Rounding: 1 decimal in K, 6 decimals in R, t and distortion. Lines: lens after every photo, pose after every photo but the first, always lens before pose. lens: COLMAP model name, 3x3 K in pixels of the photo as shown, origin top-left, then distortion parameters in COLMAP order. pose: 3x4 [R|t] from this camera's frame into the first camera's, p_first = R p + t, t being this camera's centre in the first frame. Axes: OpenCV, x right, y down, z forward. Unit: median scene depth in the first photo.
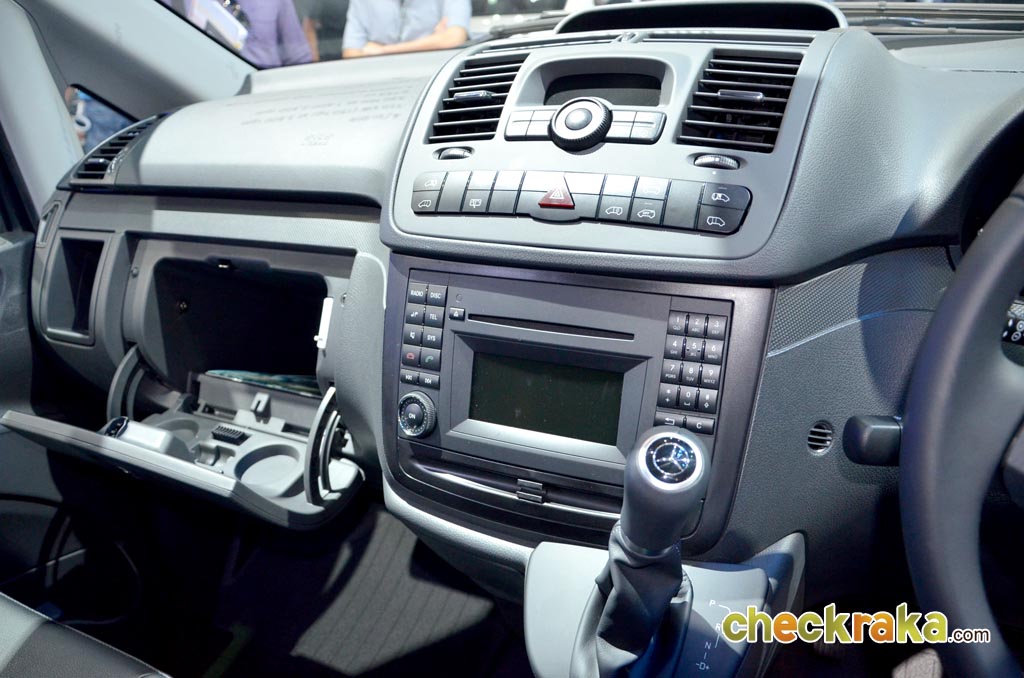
lens RADIAL K [[789.4, 0, 505.5], [0, 789.4, 347.6], [0, 0, 1]] dist [-0.114417, 0.014757]
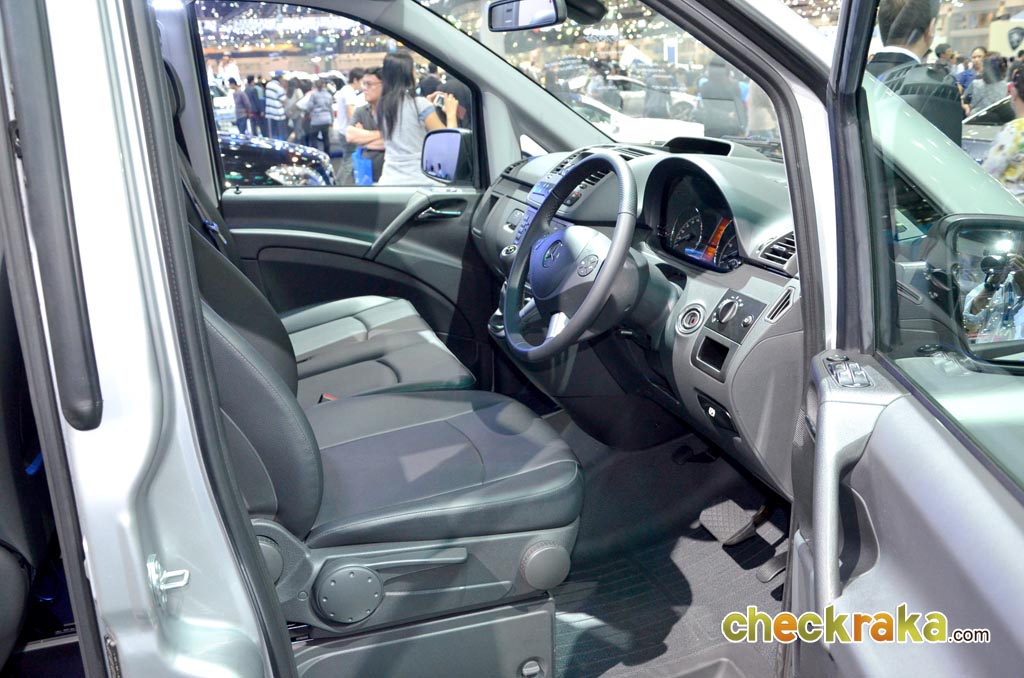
lens RADIAL K [[917.3, 0, 510.8], [0, 917.3, 339.7], [0, 0, 1]] dist [-0.019333, -0.000684]
pose [[0.694297, 0.270429, -0.666949, 2.417323], [-0.348470, 0.937162, 0.017234, 0.342376], [0.629699, 0.220446, 0.744904, -1.634647]]
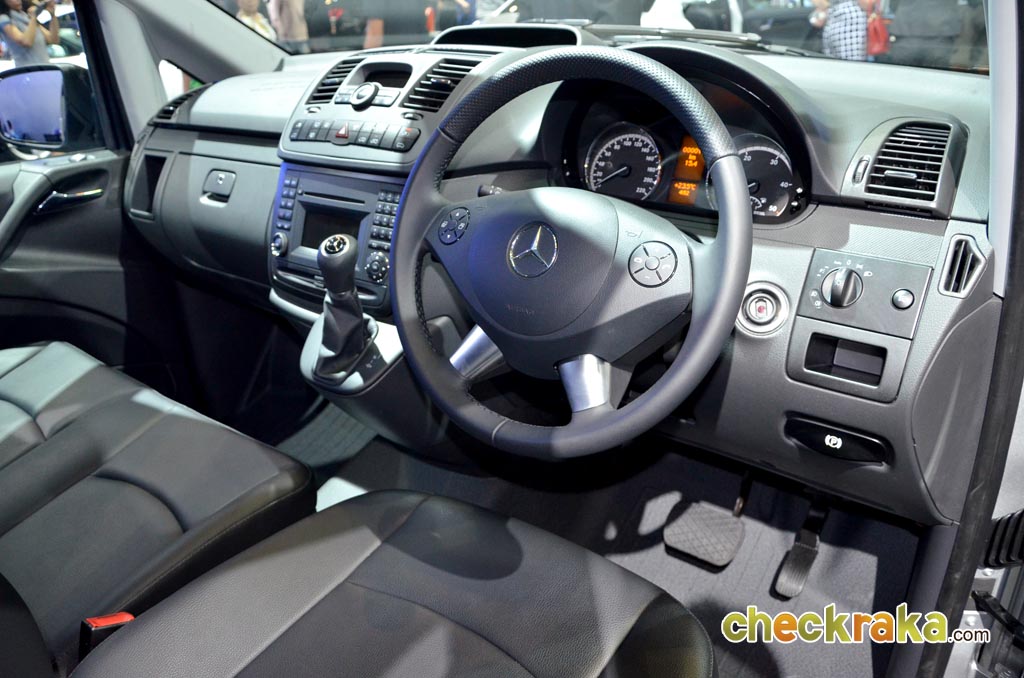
lens RADIAL K [[789.4, 0, 518.1], [0, 789.4, 336.9], [0, 0, 1]] dist [-0.114417, 0.014757]
pose [[0.984119, 0.099080, -0.147285, 0.758836], [-0.098174, 0.995079, 0.013428, 0.226543], [0.147891, 0.001245, 0.989003, -0.788912]]
